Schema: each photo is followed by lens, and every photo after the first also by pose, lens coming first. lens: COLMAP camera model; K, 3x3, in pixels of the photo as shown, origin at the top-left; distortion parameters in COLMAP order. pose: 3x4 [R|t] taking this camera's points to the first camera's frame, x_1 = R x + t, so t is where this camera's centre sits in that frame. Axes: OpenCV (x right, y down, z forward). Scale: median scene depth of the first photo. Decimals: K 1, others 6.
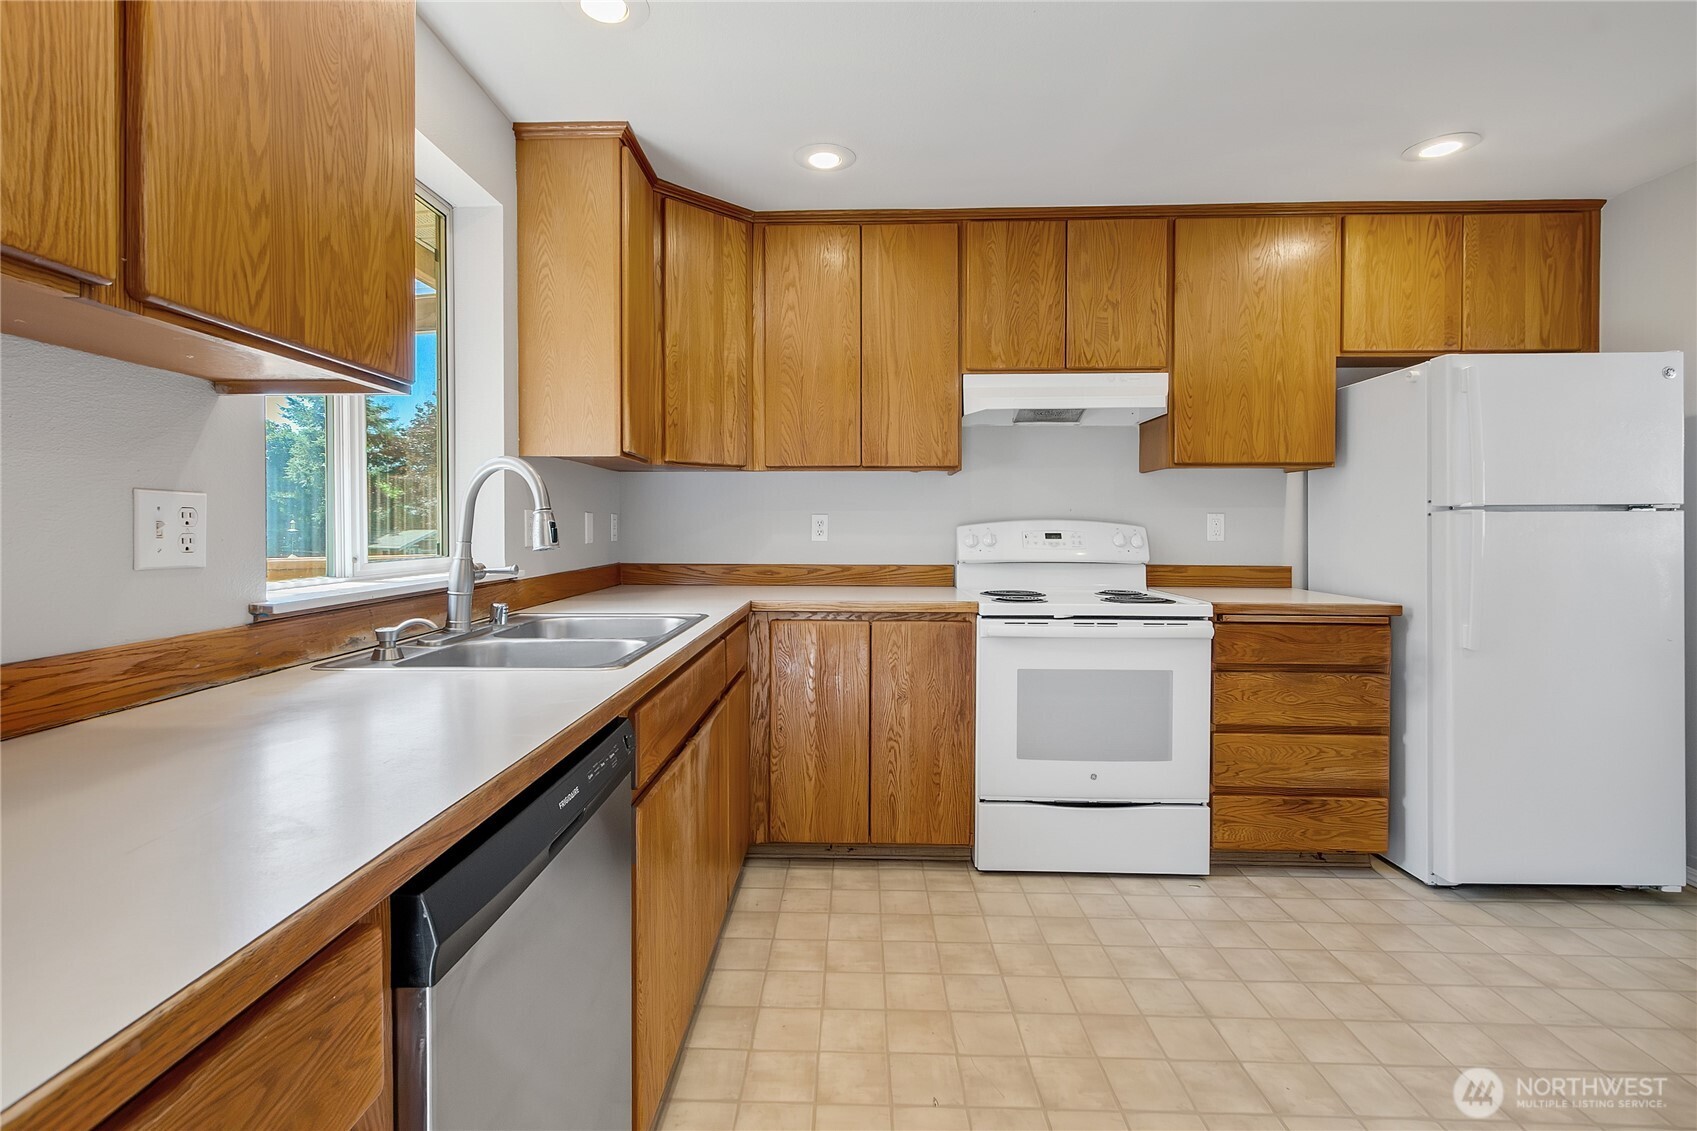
lens RADIAL K [[764.9, 0, 842.5], [0, 764.9, 536.6], [0, 0, 1]] dist [0.001157, -0.000322]
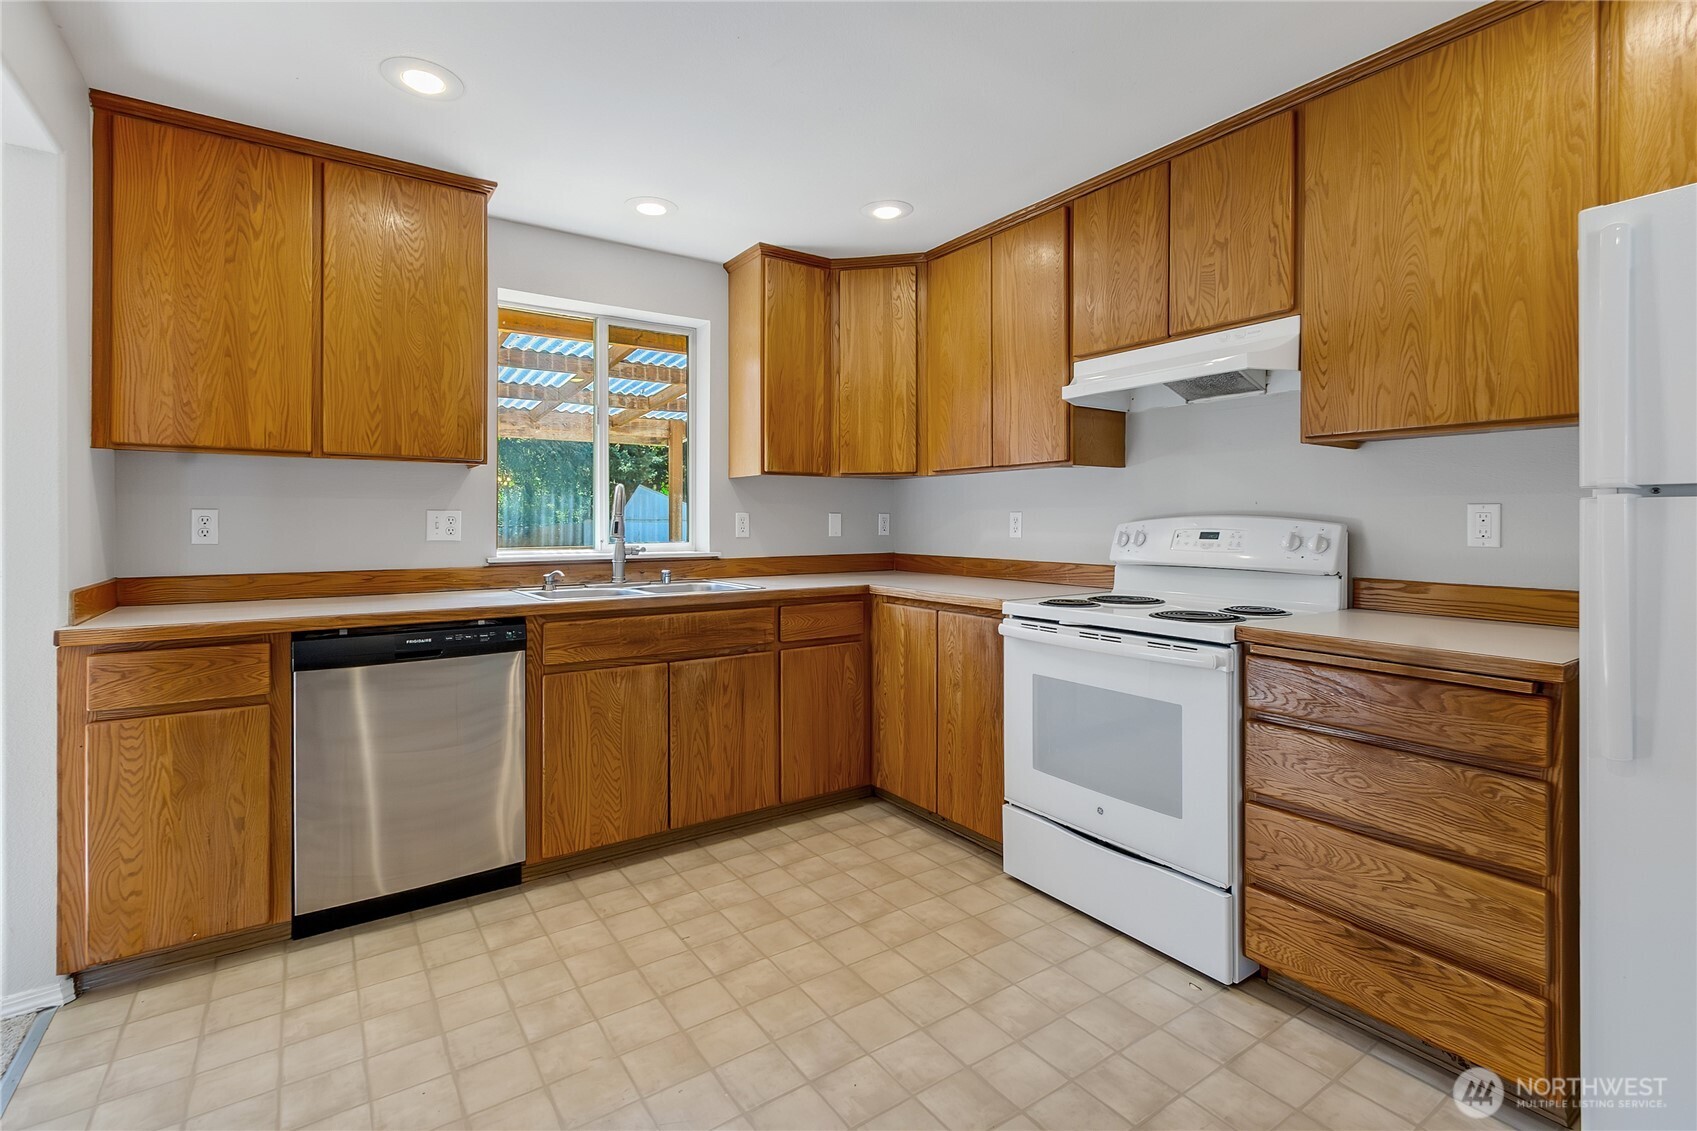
lens RADIAL K [[777.2, 0, 844.5], [0, 777.2, 525.8], [0, 0, 1]] dist [0.003147, -0.001394]
pose [[0.596123, 0.003312, -0.802886, 0.860434], [-0.010010, 0.999944, -0.003307, -0.005609], [0.802831, 0.010008, 0.596123, 0.230499]]
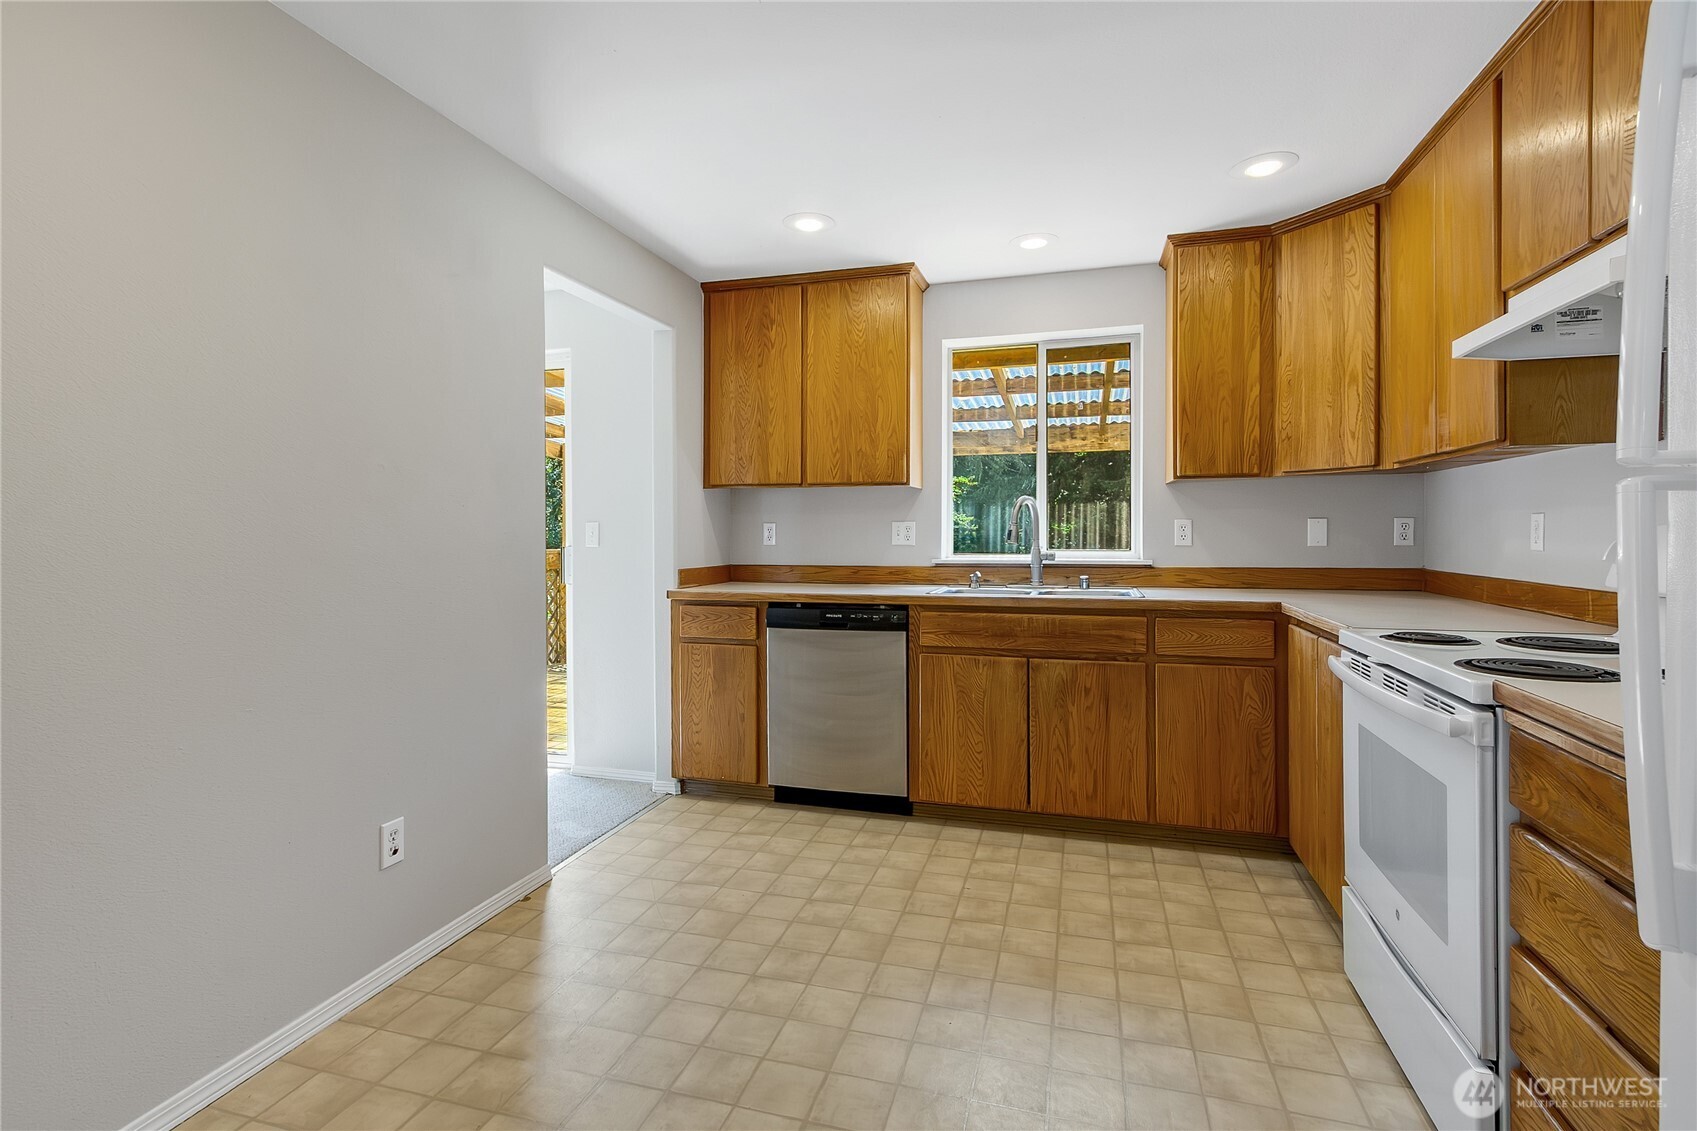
lens RADIAL K [[808.1, 0, 840.4], [0, 808.1, 537.8], [0, 0, 1]] dist [-0.002674, -0.000661]
pose [[-0.255380, 0.008400, -0.966804, 1.104434], [-0.009055, 0.999898, 0.011079, -0.010952], [0.966798, 0.011583, -0.255278, 0.706088]]
